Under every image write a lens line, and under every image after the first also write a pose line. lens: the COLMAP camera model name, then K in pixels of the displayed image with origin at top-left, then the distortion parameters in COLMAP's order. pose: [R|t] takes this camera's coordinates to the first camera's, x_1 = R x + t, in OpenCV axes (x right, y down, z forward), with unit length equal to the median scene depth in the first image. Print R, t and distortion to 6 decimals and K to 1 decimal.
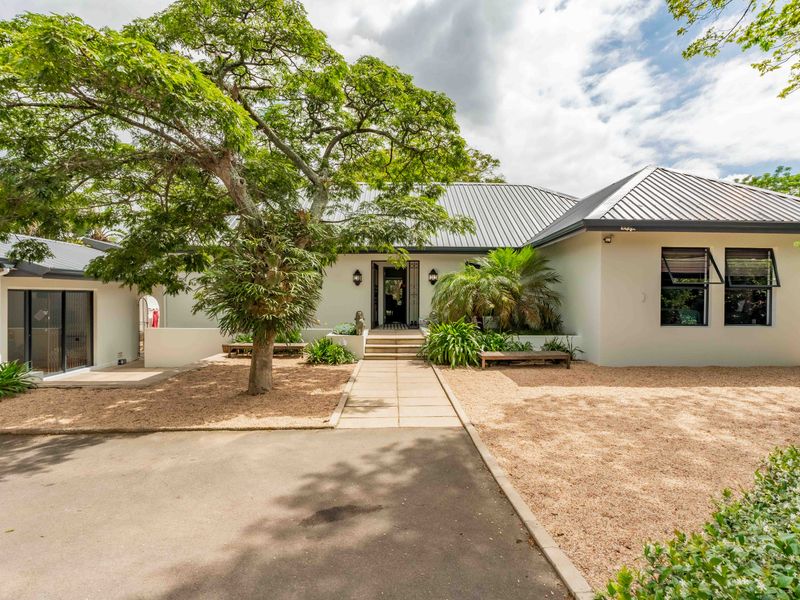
lens RADIAL K [[415.7, 0, 400.0], [0, 415.7, 300.0], [0, 0, 1]] dist [-0.001133, 0.000451]
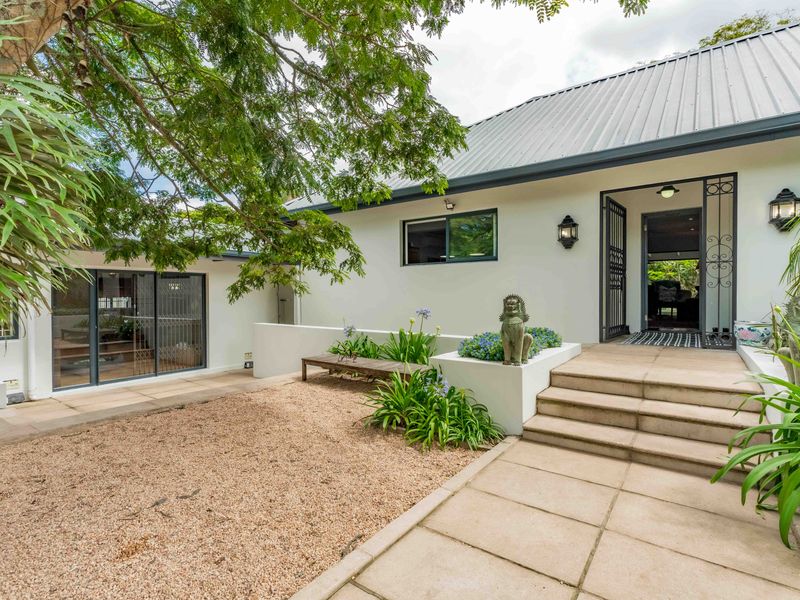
lens RADIAL K [[415.7, 0, 400.0], [0, 415.7, 300.0], [0, 0, 1]] dist [-0.001133, 0.000451]
pose [[0.801069, 0.000501, -0.598572, 0.035820], [-0.000068, 1.000000, 0.000746, 0.030766], [0.598572, -0.000557, 0.801069, 0.666546]]
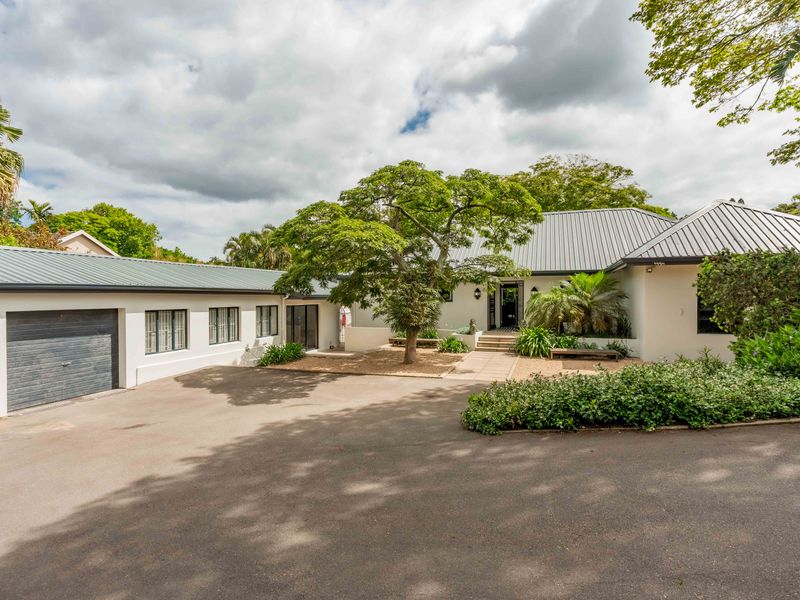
lens RADIAL K [[415.7, 0, 400.0], [0, 415.7, 300.0], [0, 0, 1]] dist [-0.001133, 0.000451]
pose [[0.935037, -0.003258, -0.354536, 0.195873], [0.003917, 0.999992, 0.001139, -0.045922], [0.354529, -0.002454, 0.935042, -0.524359]]
